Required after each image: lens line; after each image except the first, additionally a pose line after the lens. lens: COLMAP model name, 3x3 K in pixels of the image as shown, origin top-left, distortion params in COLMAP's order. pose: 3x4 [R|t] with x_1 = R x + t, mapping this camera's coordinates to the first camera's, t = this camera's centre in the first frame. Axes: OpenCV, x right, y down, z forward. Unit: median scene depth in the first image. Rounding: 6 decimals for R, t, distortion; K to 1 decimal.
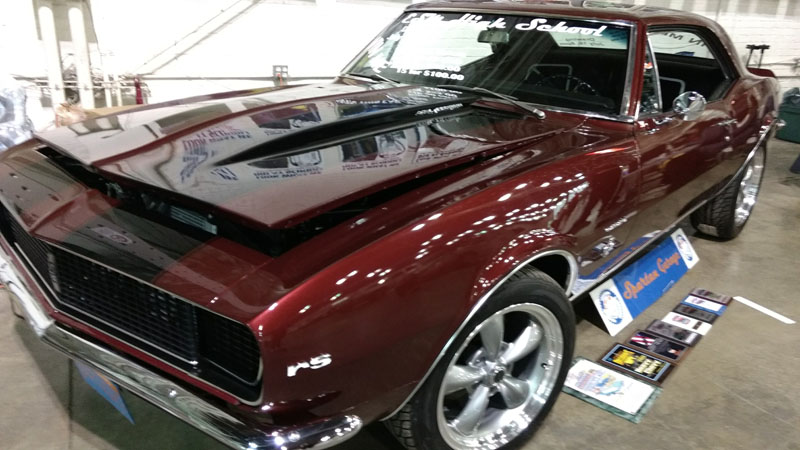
lens RADIAL K [[623.4, 0, 399.1], [0, 623.4, 213.8], [0, 0, 1]] dist [-0.000148, 0.047538]
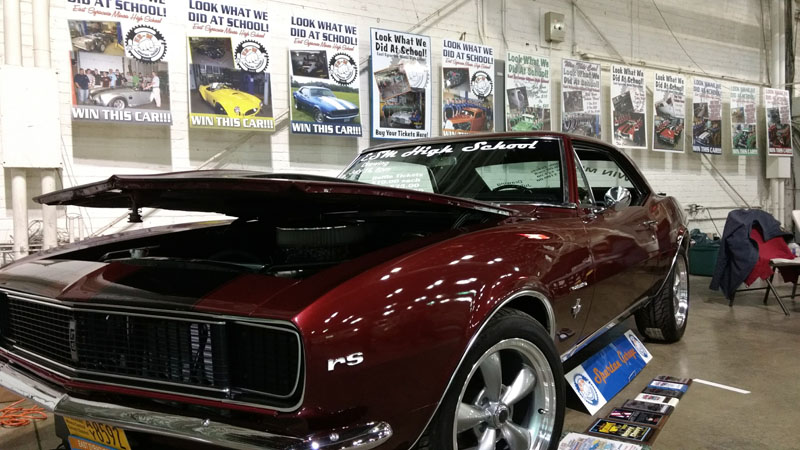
lens RADIAL K [[623.4, 0, 399.1], [0, 623.4, 213.8], [0, 0, 1]] dist [-0.000148, 0.047538]
pose [[0.990870, -0.064694, 0.118282, -0.088404], [0.098263, 0.947245, -0.305077, 0.184344], [-0.092306, 0.313915, 0.944954, -0.065142]]
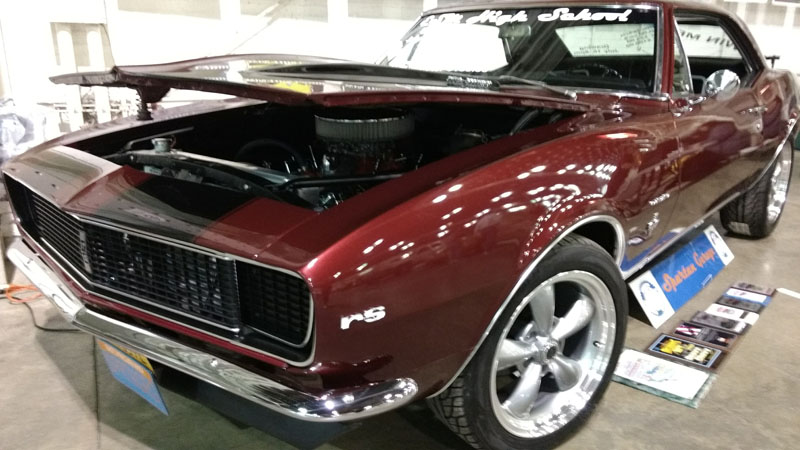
lens RADIAL K [[623.4, 0, 399.1], [0, 623.4, 213.8], [0, 0, 1]] dist [-0.000148, 0.047538]
pose [[0.999357, -0.034485, -0.009781, -0.040828], [0.033741, 0.997108, -0.068097, 0.082685], [0.012101, 0.067723, 0.997631, 0.031412]]
